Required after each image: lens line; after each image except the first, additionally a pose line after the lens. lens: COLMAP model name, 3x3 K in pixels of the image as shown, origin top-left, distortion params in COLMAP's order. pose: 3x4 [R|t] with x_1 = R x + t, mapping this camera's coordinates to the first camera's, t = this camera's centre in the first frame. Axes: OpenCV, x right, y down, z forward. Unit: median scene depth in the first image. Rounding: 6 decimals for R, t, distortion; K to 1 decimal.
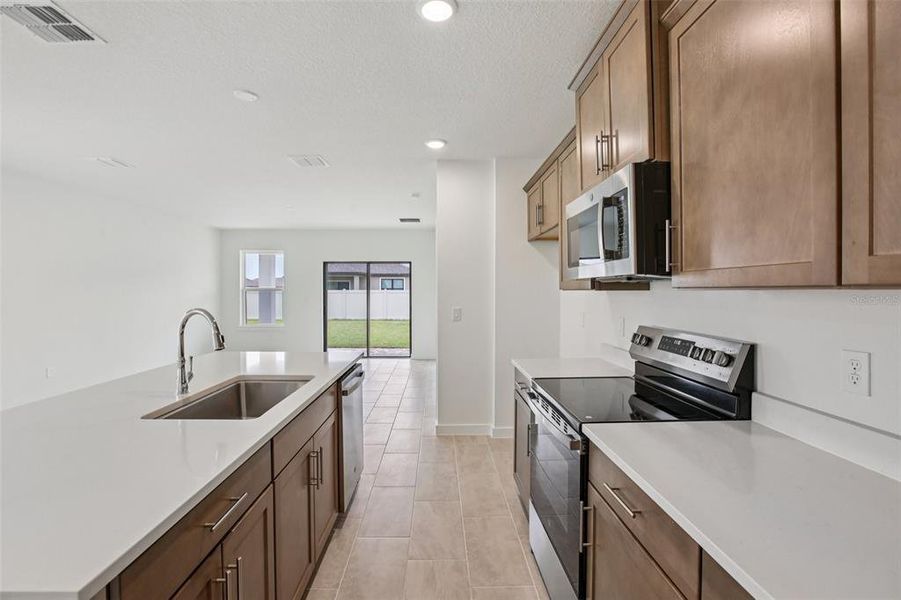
lens RADIAL K [[412.7, 0, 444.7], [0, 412.7, 291.8], [0, 0, 1]] dist [-0.054075, 0.018978]
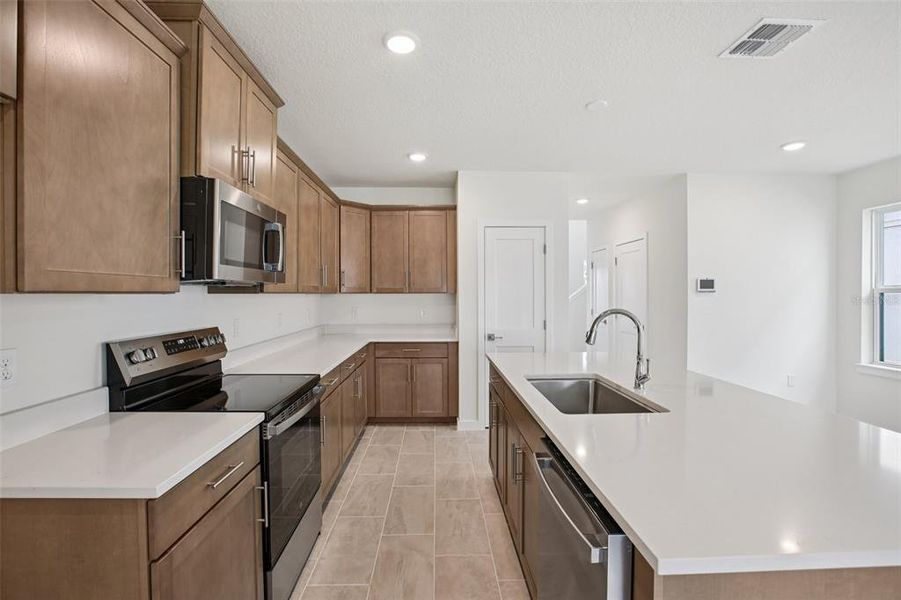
lens RADIAL K [[412.4, 0, 446.3], [0, 412.4, 296.3], [0, 0, 1]] dist [-0.053377, 0.019804]
pose [[-0.999963, 0.002764, -0.008150, -0.045053], [0.002674, 0.999936, 0.010958, -0.002251], [0.008179, 0.010936, -0.999907, 0.705852]]
